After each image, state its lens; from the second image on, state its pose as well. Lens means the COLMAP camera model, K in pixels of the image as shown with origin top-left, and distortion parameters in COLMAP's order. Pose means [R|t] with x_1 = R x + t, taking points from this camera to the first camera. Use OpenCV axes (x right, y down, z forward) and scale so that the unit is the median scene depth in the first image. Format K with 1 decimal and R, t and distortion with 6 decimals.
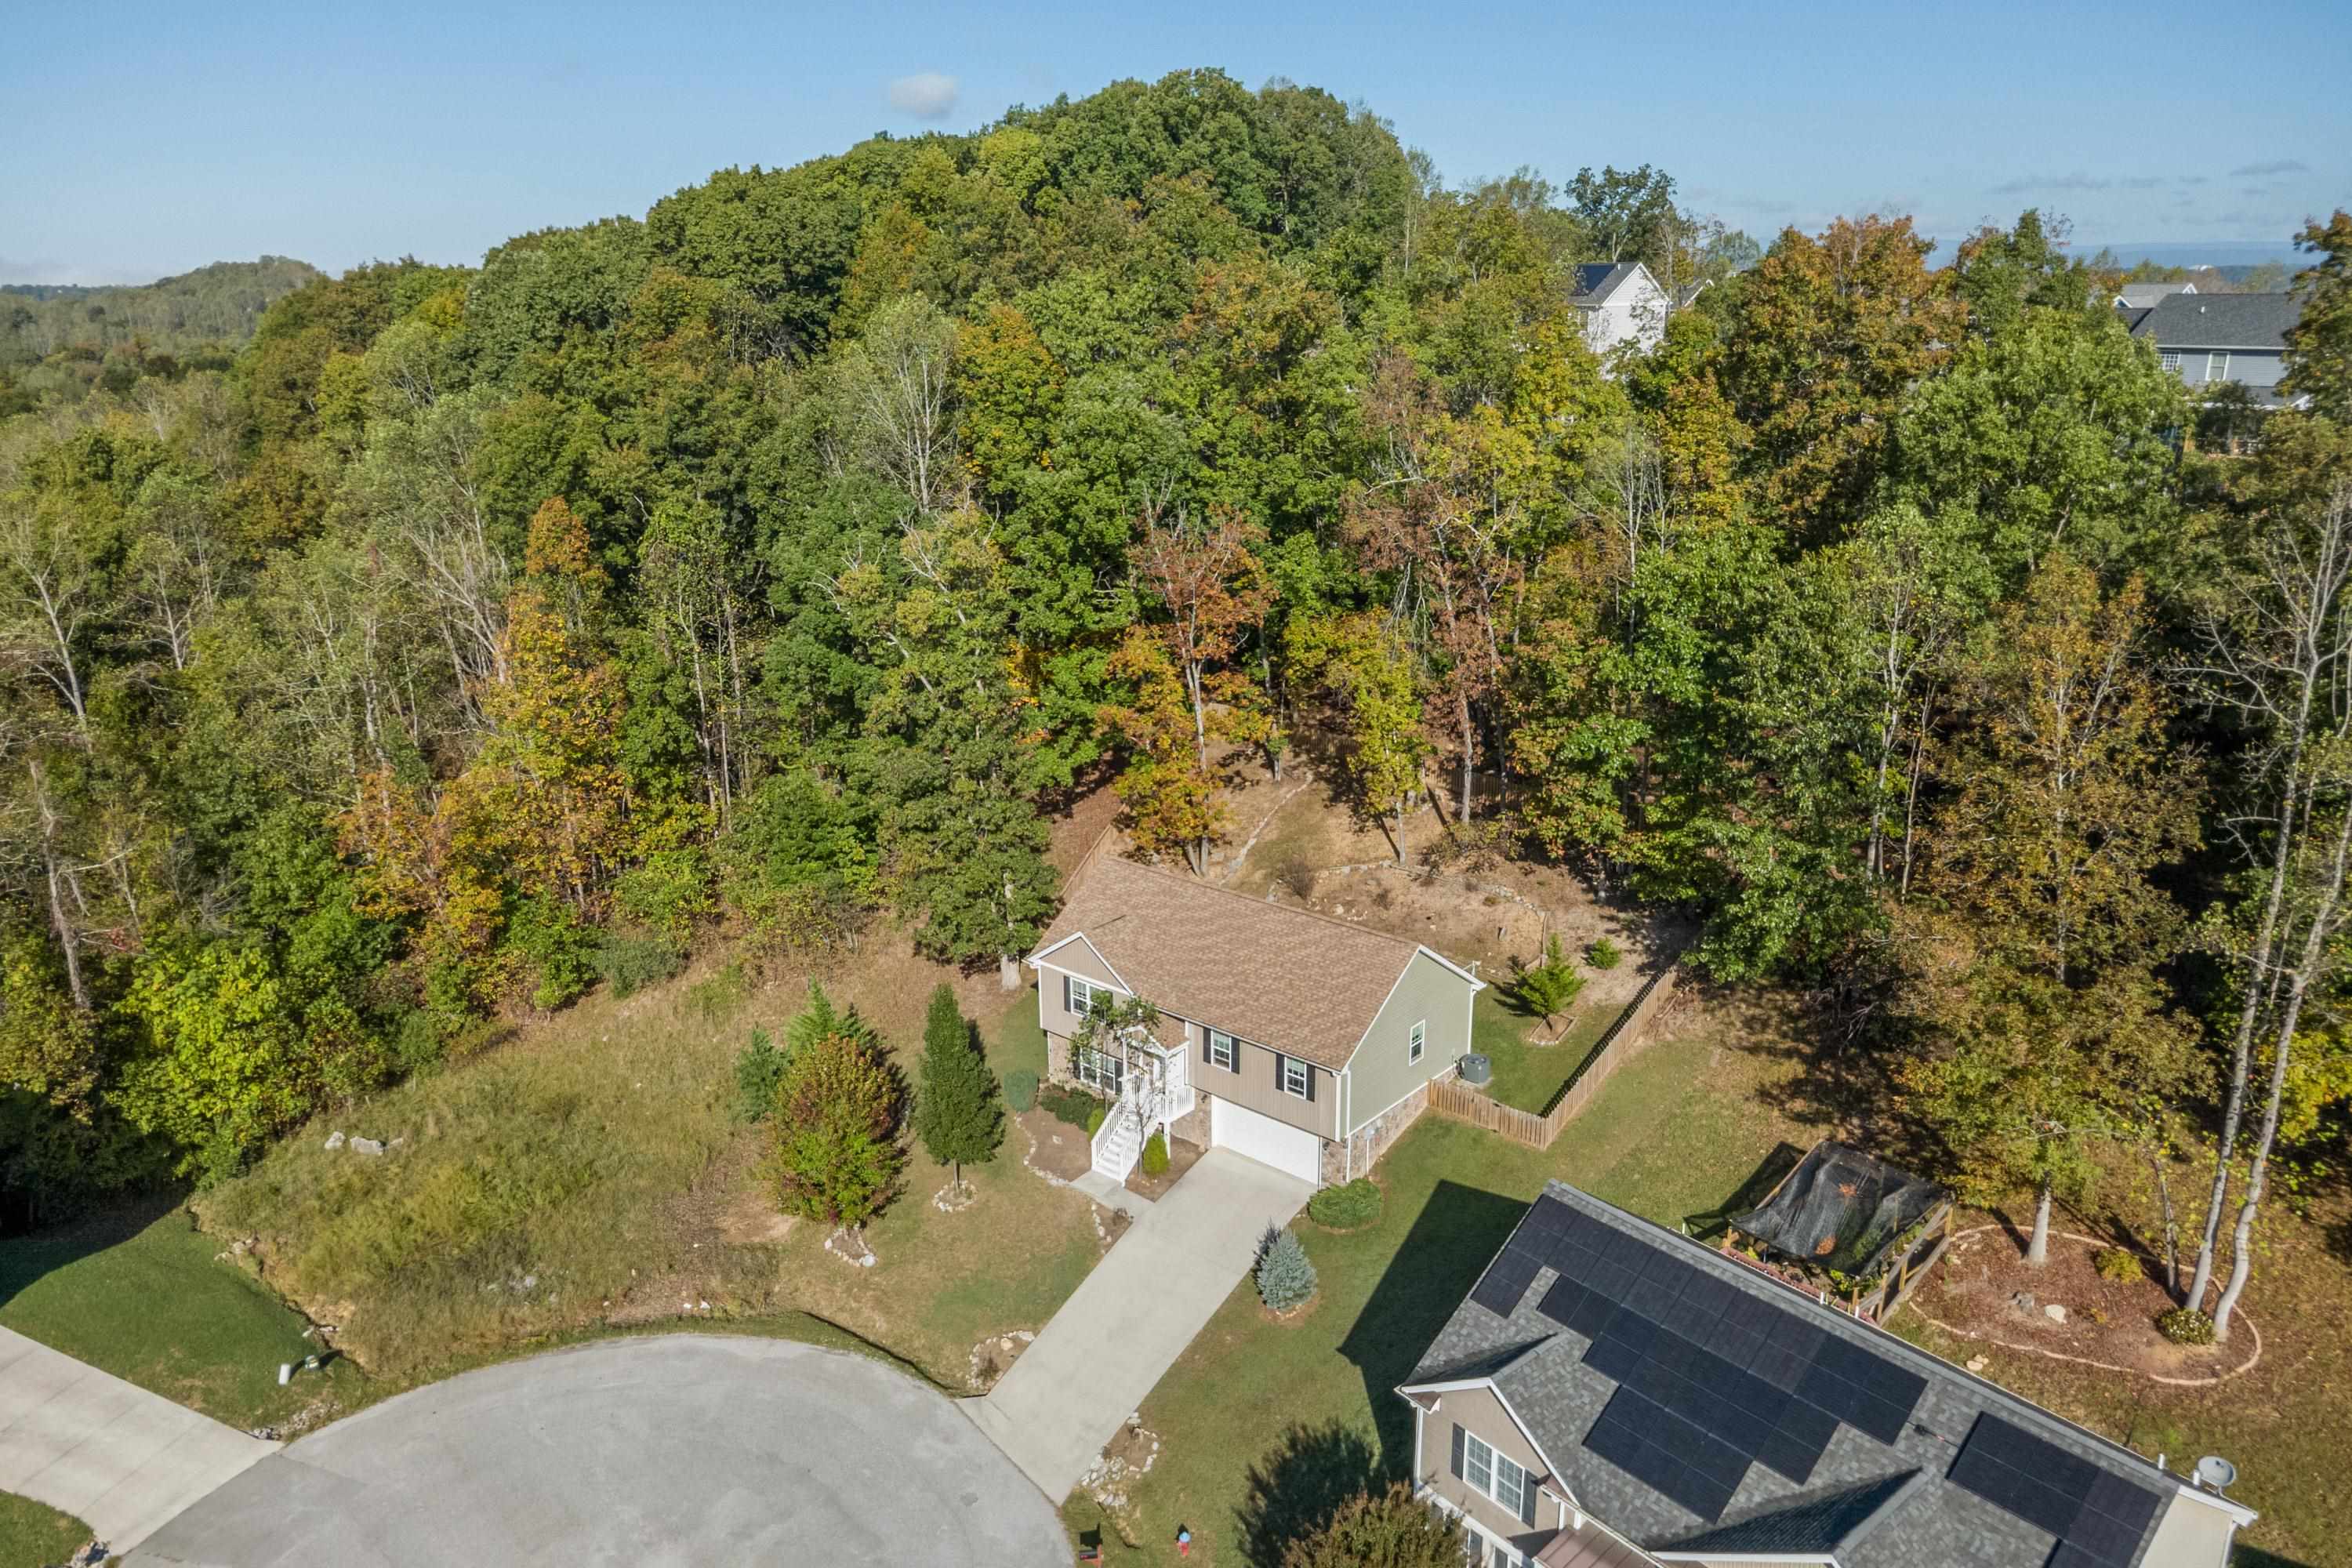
lens RADIAL K [[1668.1, 0, 1172.7], [0, 1668.1, 789.1], [0, 0, 1]] dist [-0.003080, 0.012422]
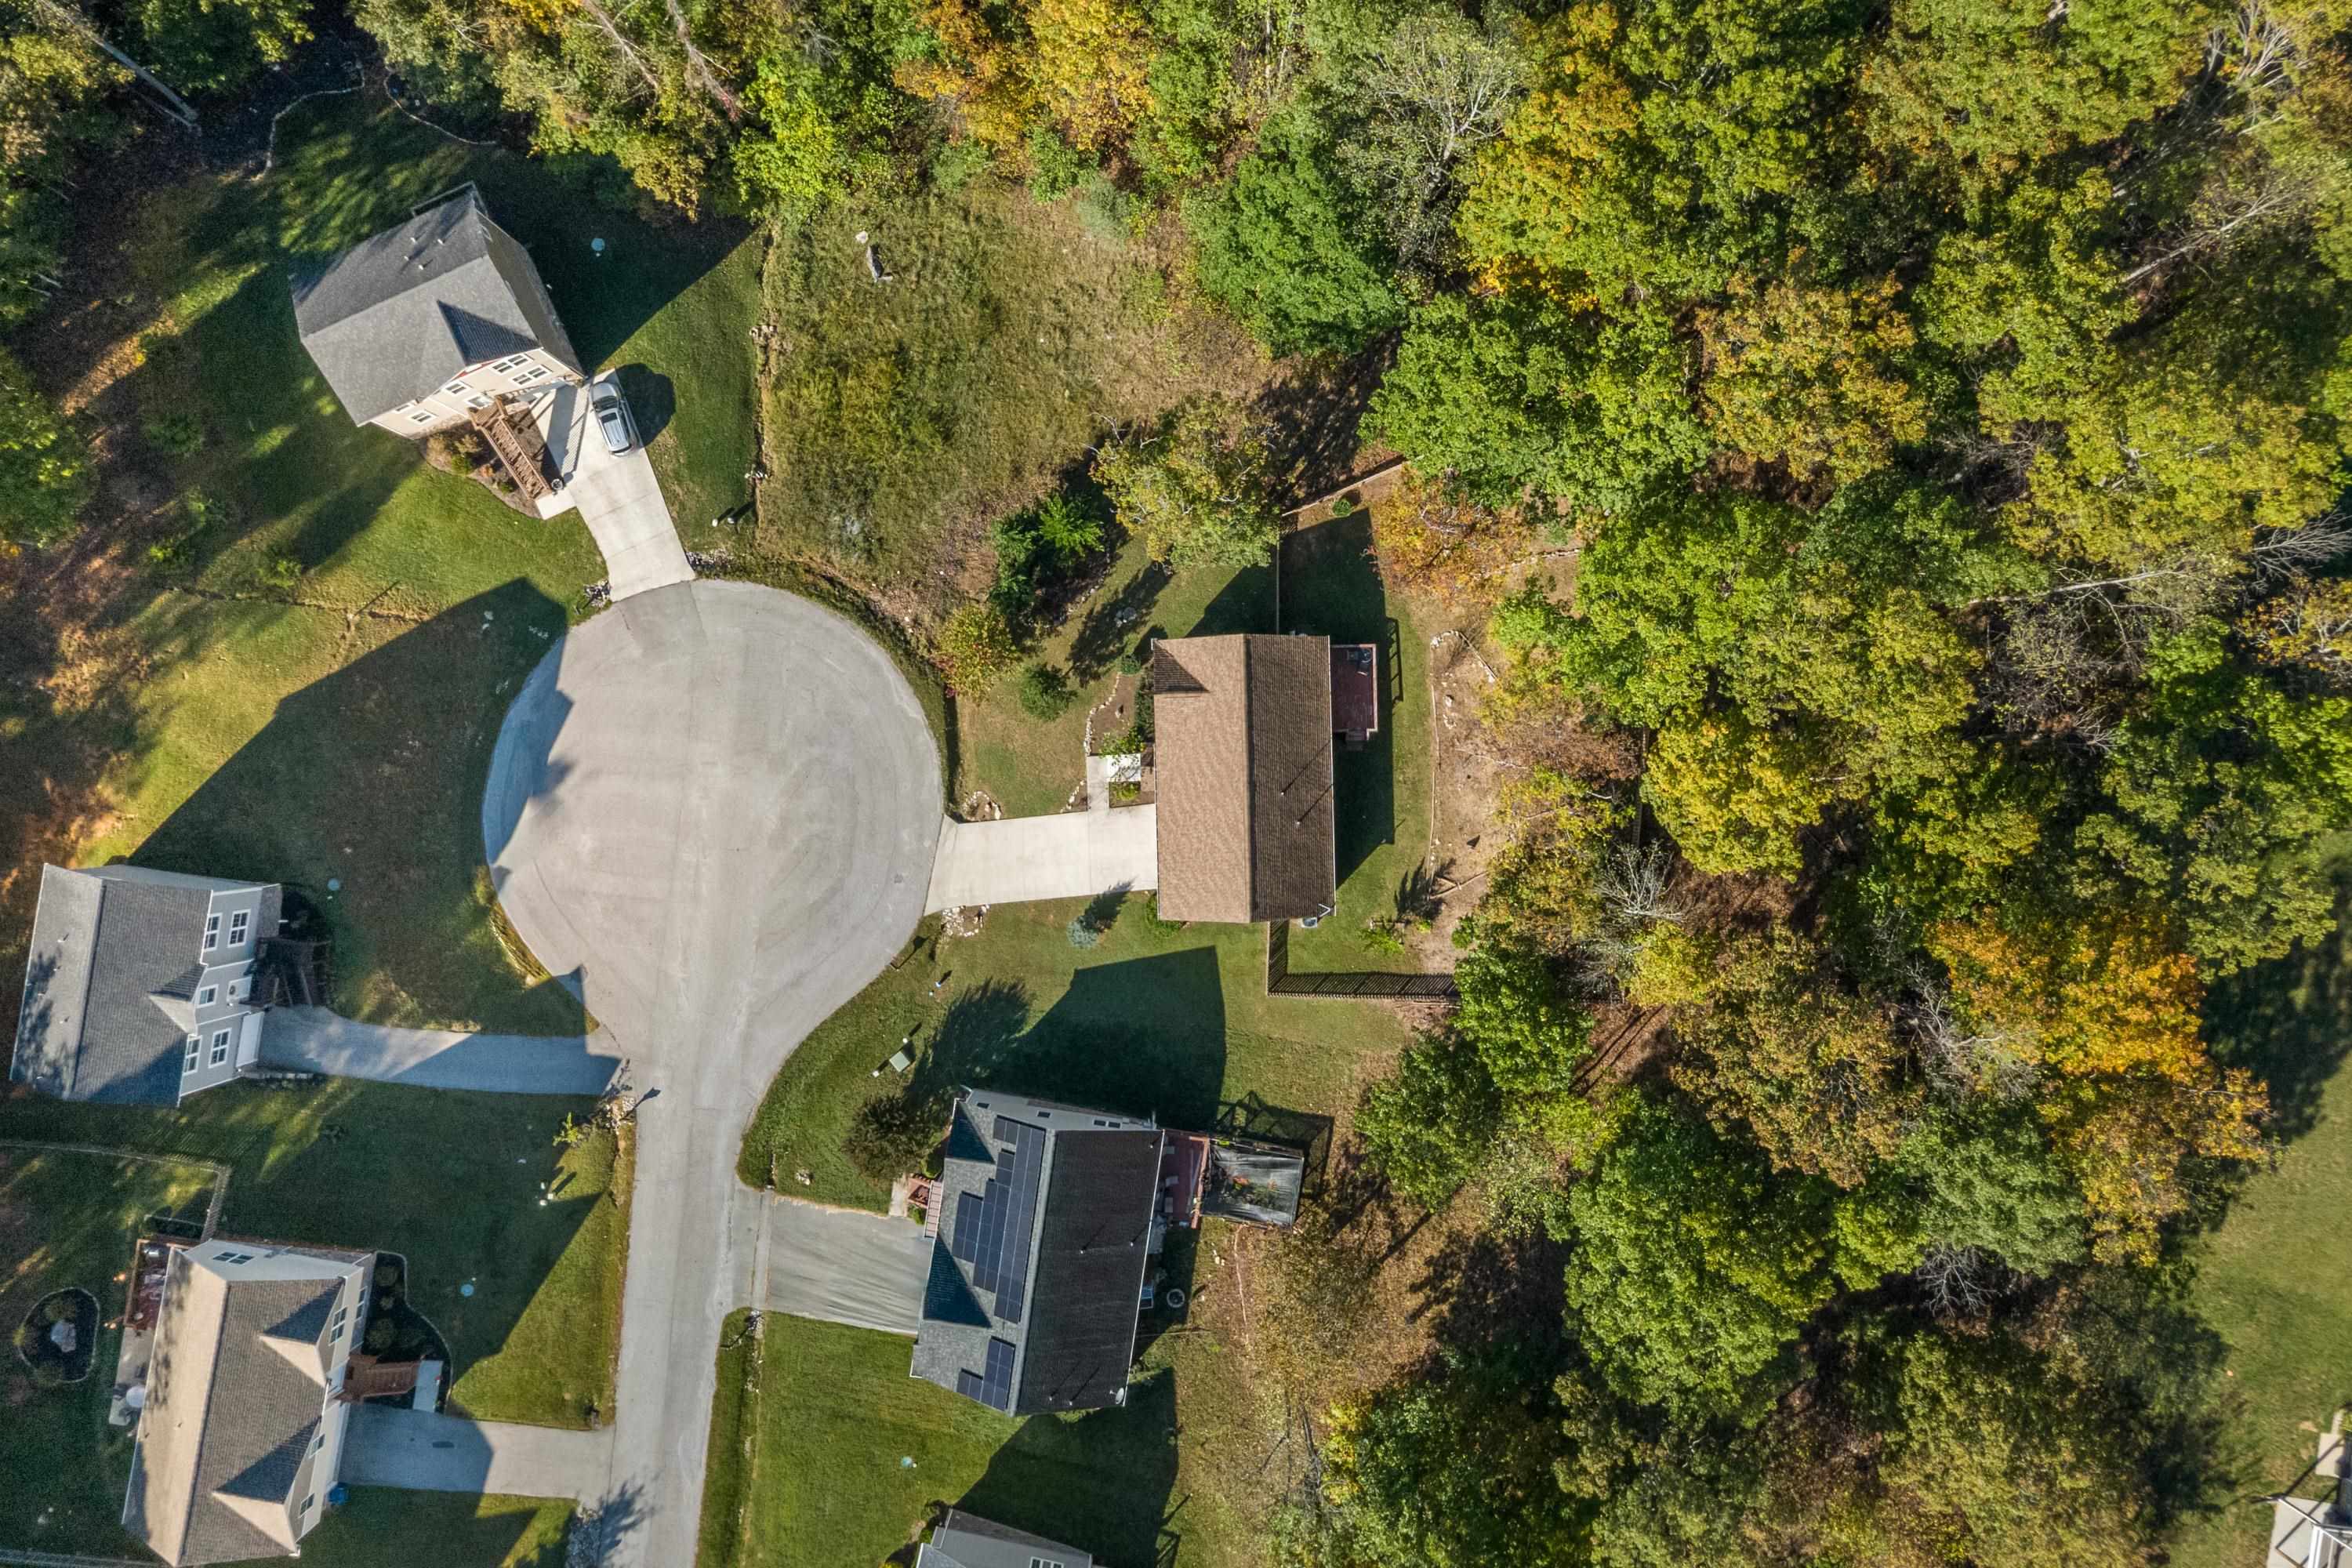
lens RADIAL K [[1668.1, 0, 1175.8], [0, 1668.1, 791.9], [0, 0, 1]] dist [-0.003080, 0.012422]
pose [[0.670248, 0.742066, 0.010294, 0.004290], [-0.220757, 0.186110, 0.957408, -1.303010], [0.708544, -0.643973, 0.288556, 0.578401]]
